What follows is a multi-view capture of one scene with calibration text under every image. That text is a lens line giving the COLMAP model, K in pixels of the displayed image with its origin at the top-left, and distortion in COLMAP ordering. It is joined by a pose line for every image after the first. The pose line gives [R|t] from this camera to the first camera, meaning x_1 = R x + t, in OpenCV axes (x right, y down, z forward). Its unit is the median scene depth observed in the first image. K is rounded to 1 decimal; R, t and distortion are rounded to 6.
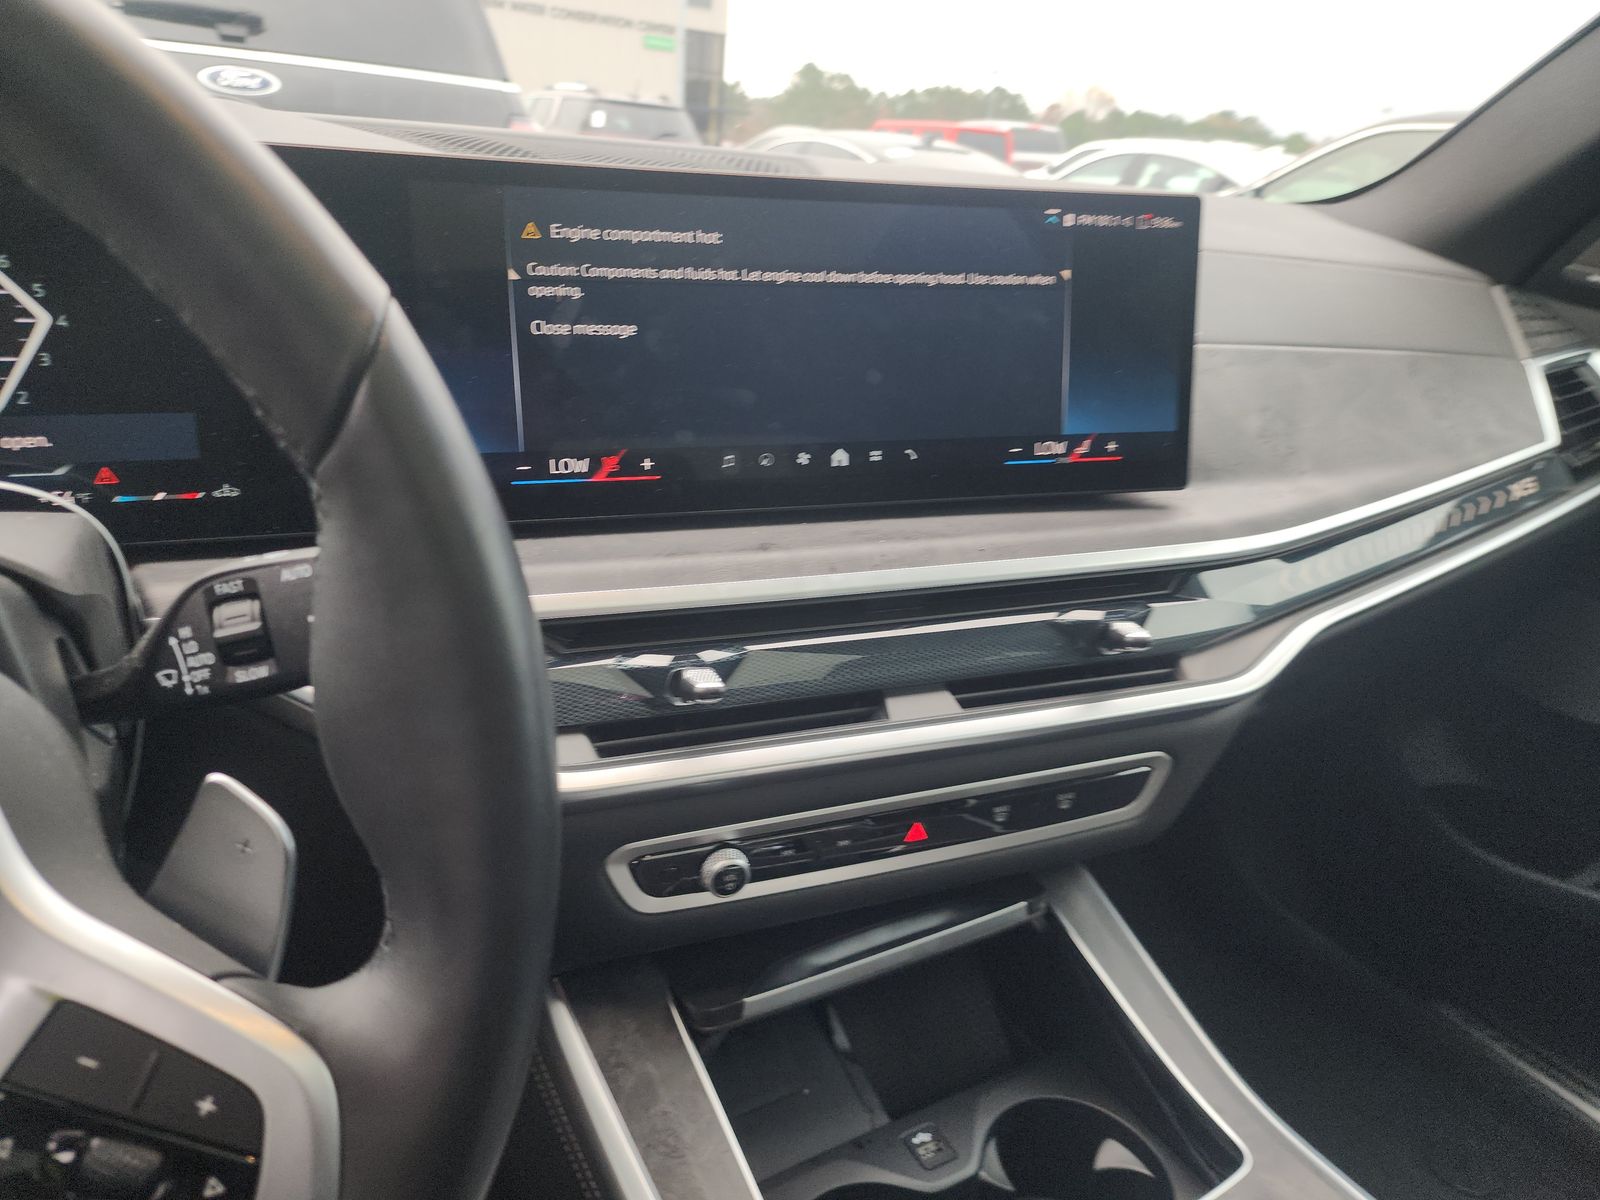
lens RADIAL K [[1047.7, 0, 800.0], [0, 1047.7, 600.0], [0, 0, 1]] dist [0.025128, -0.000362]
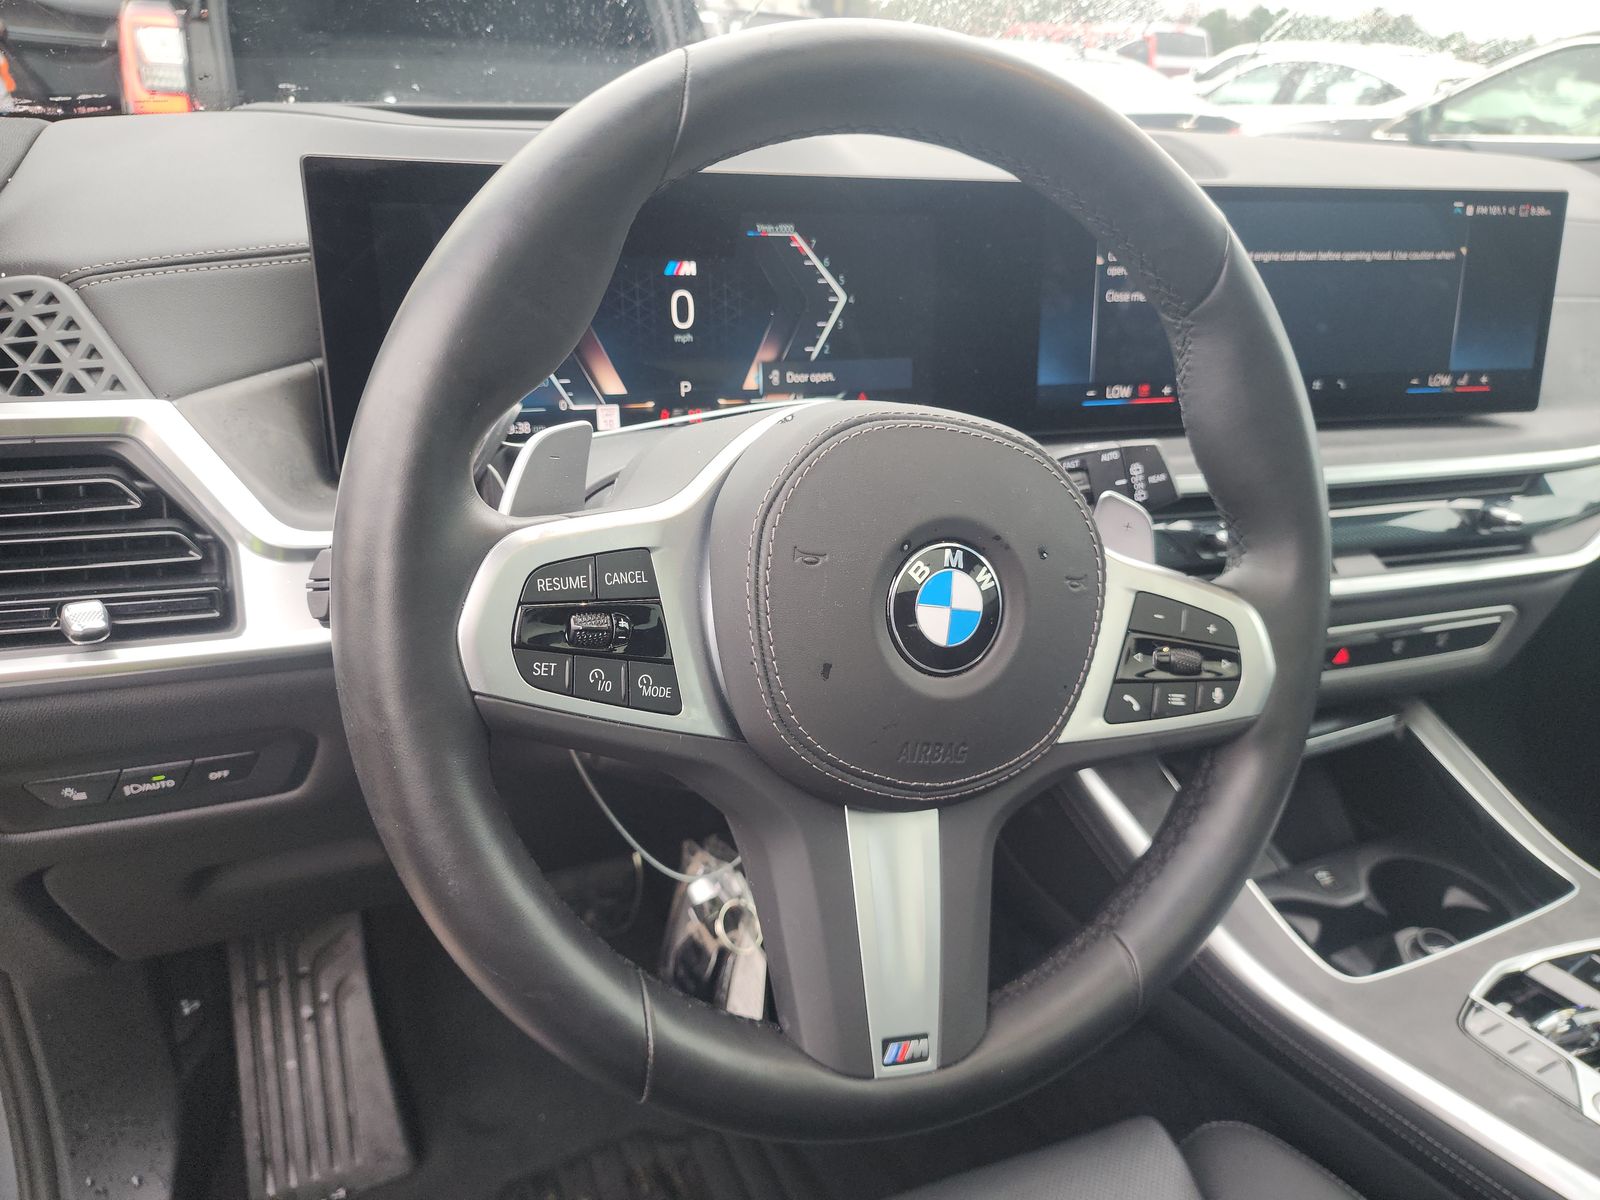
lens RADIAL K [[1085.7, 0, 801.2], [0, 1085.7, 589.9], [0, 0, 1]] dist [0.007203, -0.002698]
pose [[0.997464, 0.020252, -0.068235, -0.491327], [-0.016034, 0.997959, 0.061816, 0.051810], [0.069348, -0.060565, 0.995752, -0.477348]]
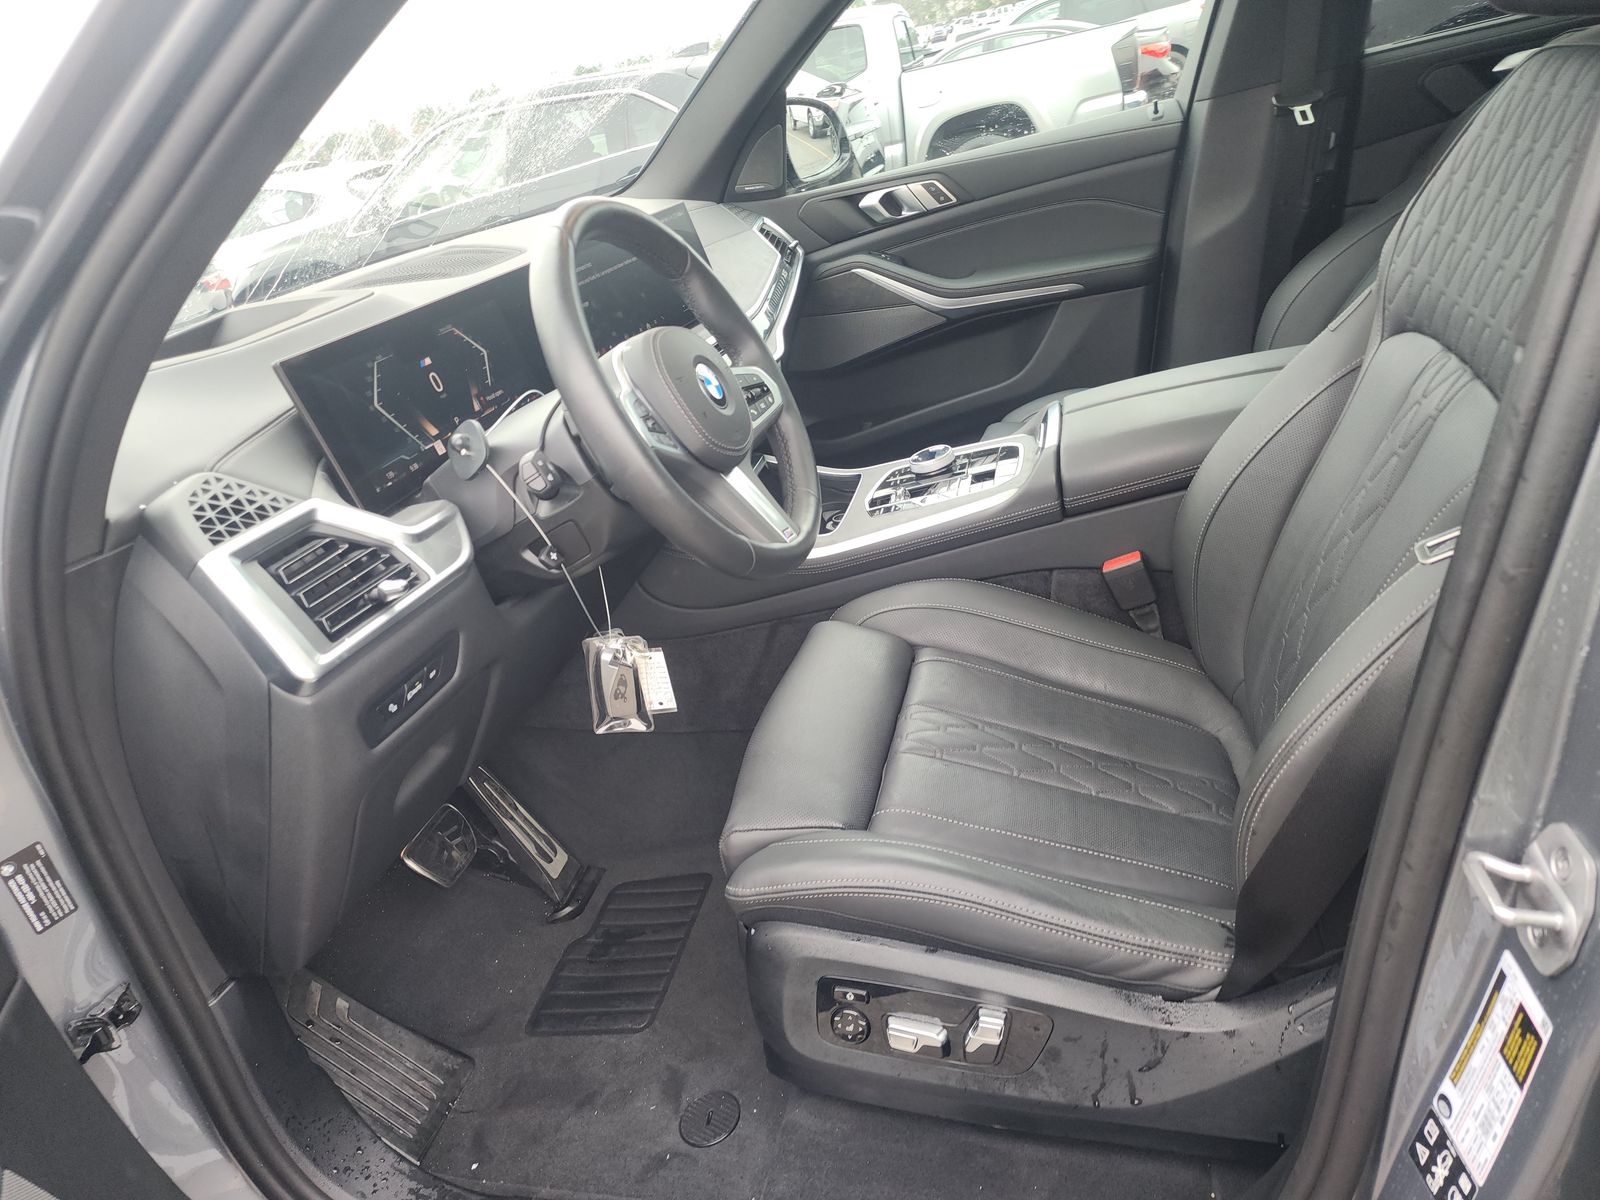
lens RADIAL K [[1085.7, 0, 801.2], [0, 1085.7, 589.9], [0, 0, 1]] dist [0.007203, -0.002698]
pose [[0.644634, -0.490602, 0.586307, -1.698022], [0.492751, 0.853003, 0.171994, 0.163432], [-0.584503, 0.178030, 0.791620, -1.361875]]
